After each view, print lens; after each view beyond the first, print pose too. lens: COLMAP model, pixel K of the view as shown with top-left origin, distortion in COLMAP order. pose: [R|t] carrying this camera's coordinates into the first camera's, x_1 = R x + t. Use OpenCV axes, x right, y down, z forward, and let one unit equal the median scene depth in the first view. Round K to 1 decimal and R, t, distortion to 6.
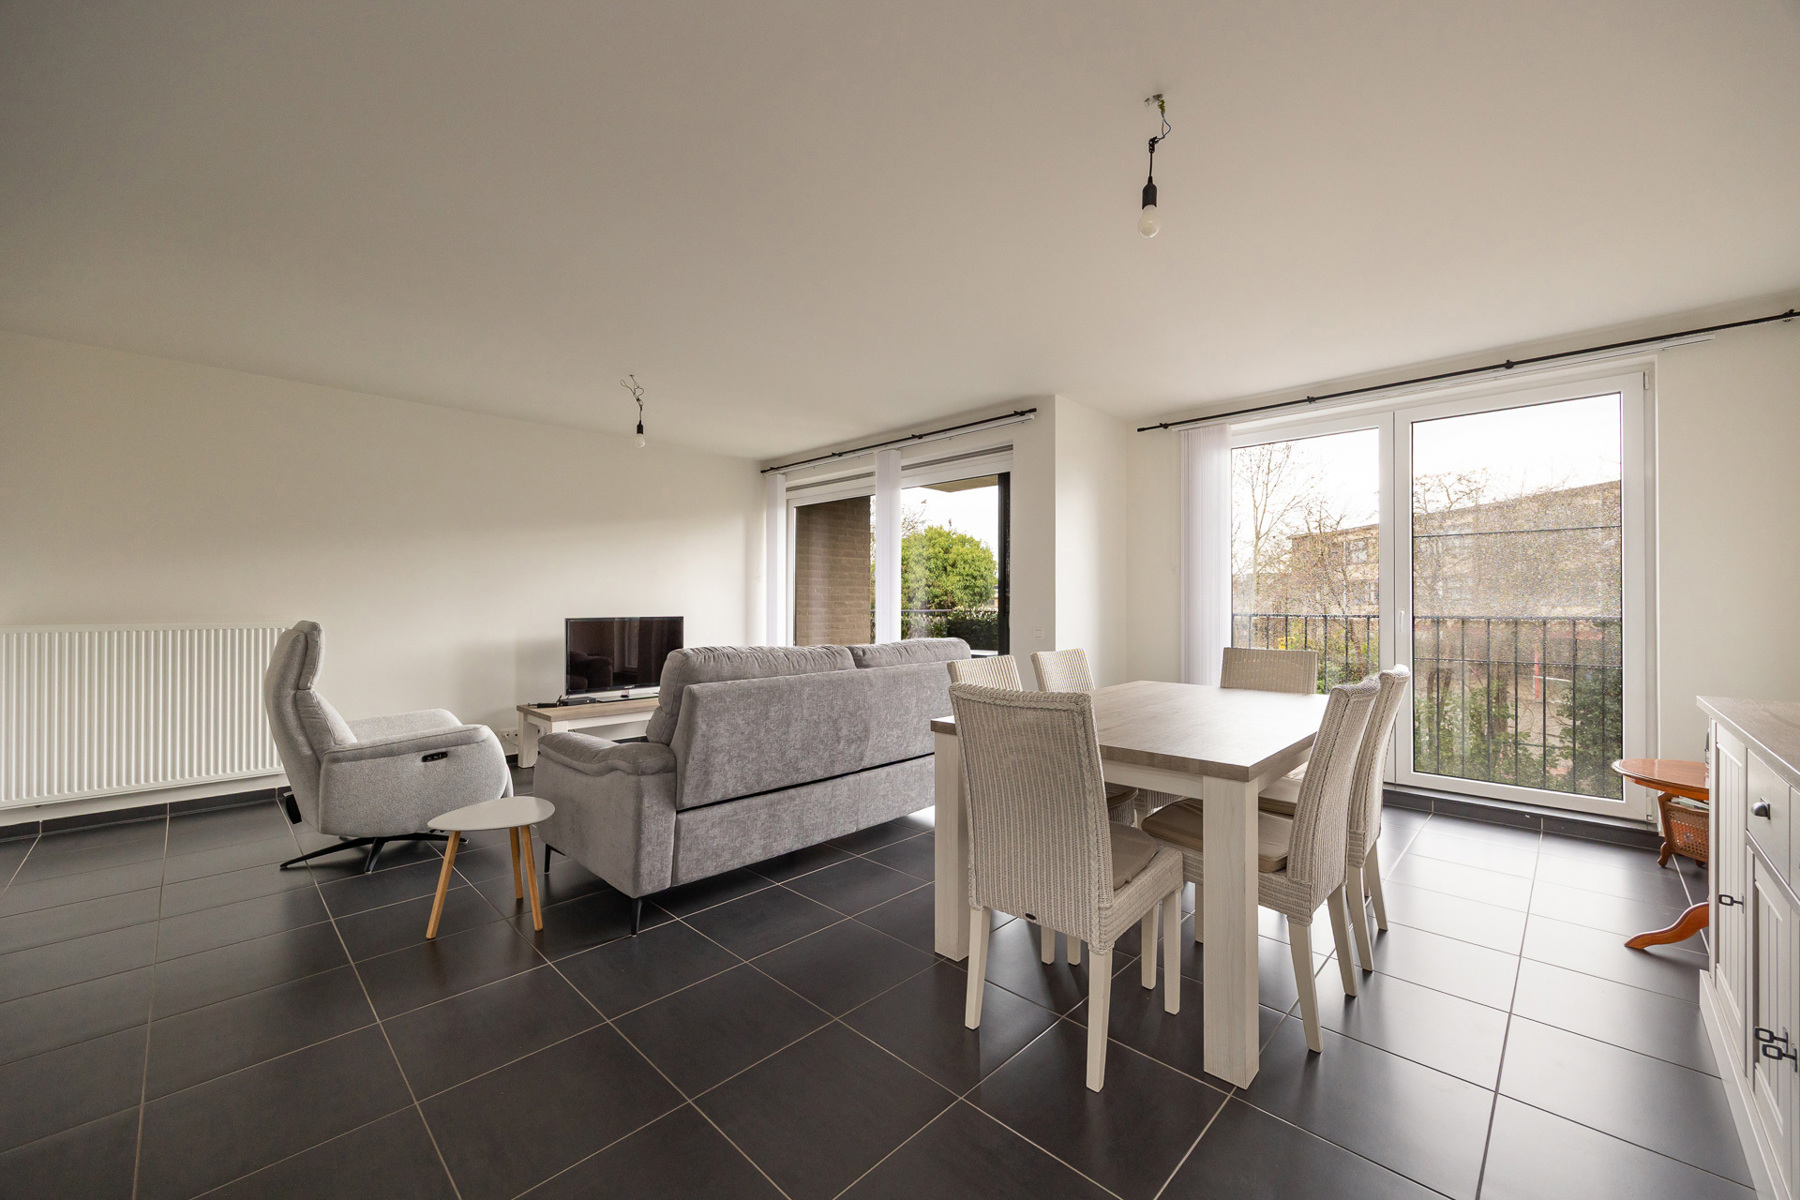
lens RADIAL K [[691.5, 0, 894.1], [0, 691.5, 601.0], [0, 0, 1]] dist [0.000233, 0.000046]
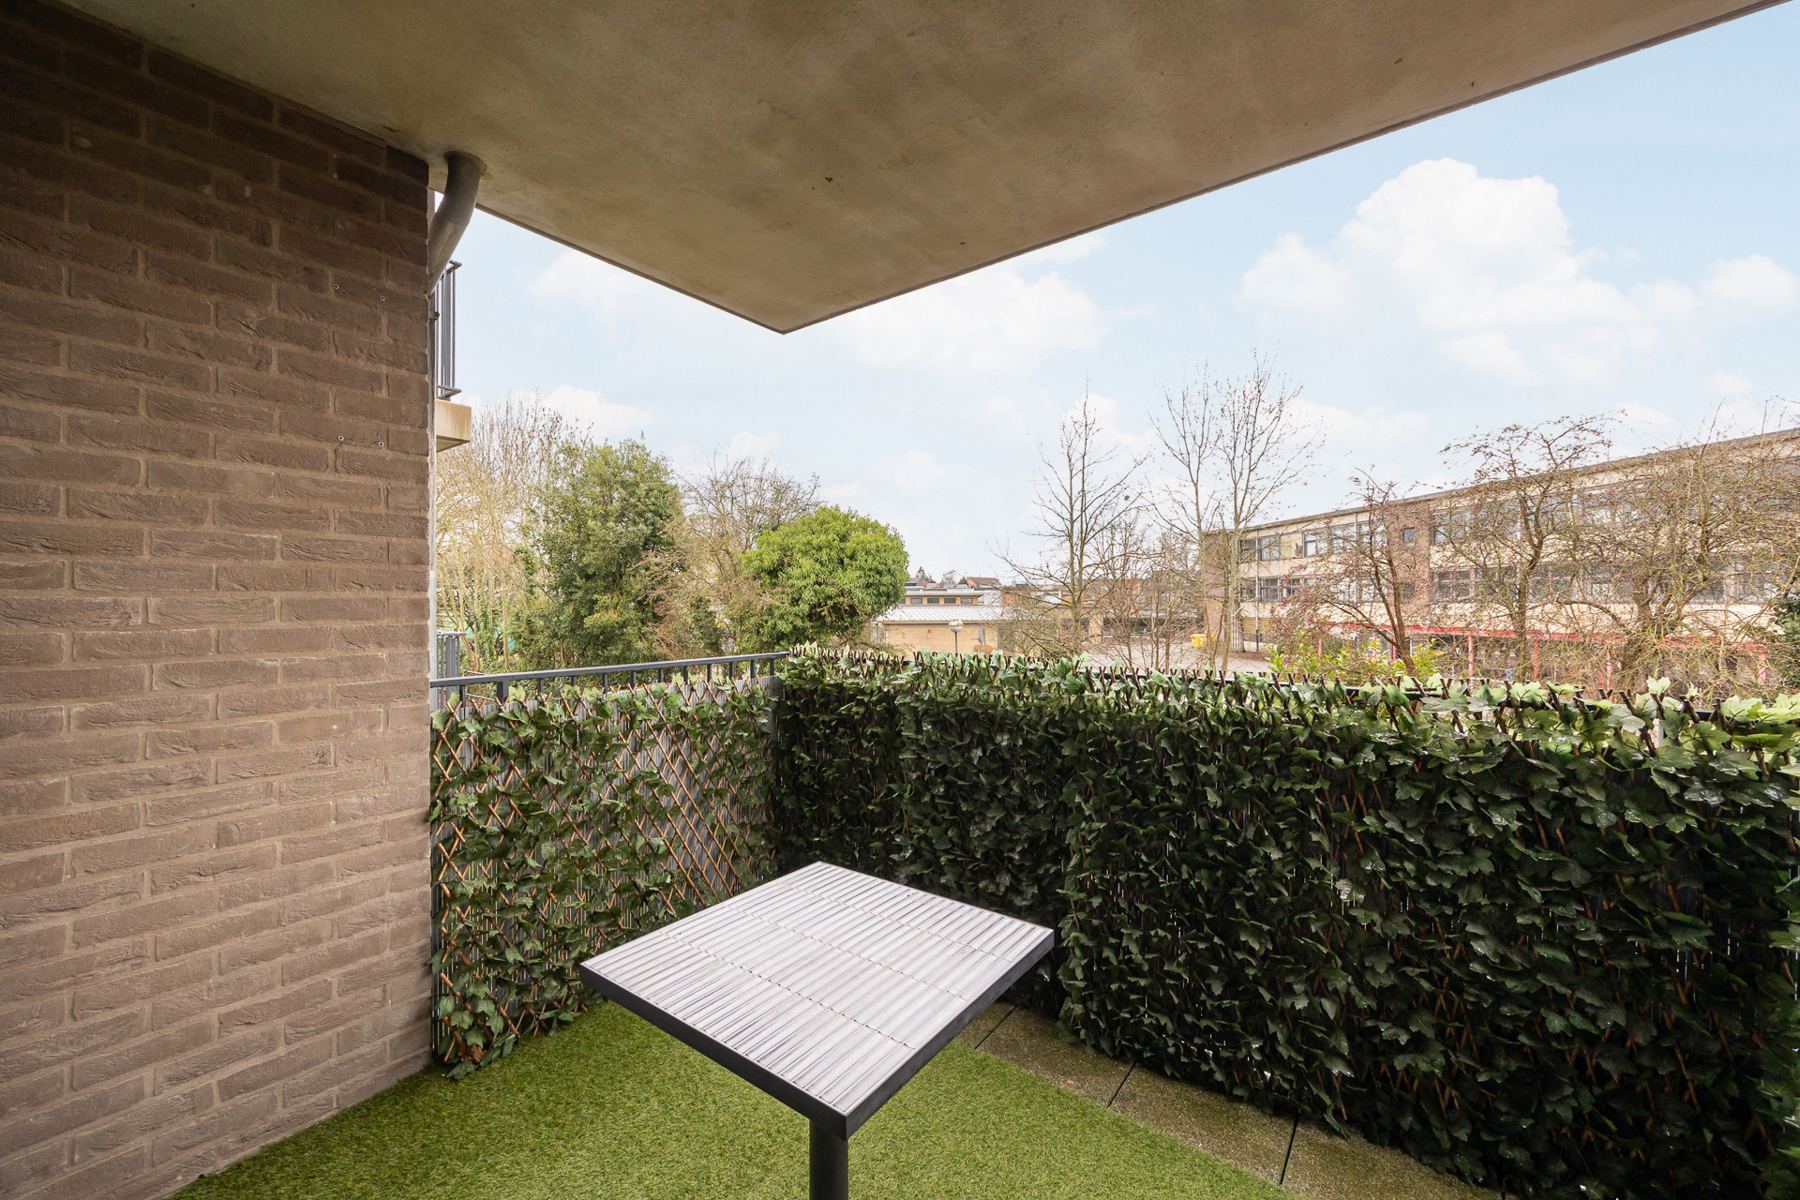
lens RADIAL K [[691.5, 0, 894.1], [0, 691.5, 601.0], [0, 0, 1]] dist [0.000233, 0.000046]
pose [[0.991965, -0.007361, 0.126301, 0.036239], [0.006967, 0.999969, 0.003561, -0.005752], [-0.126324, -0.002653, 0.991986, 0.247216]]
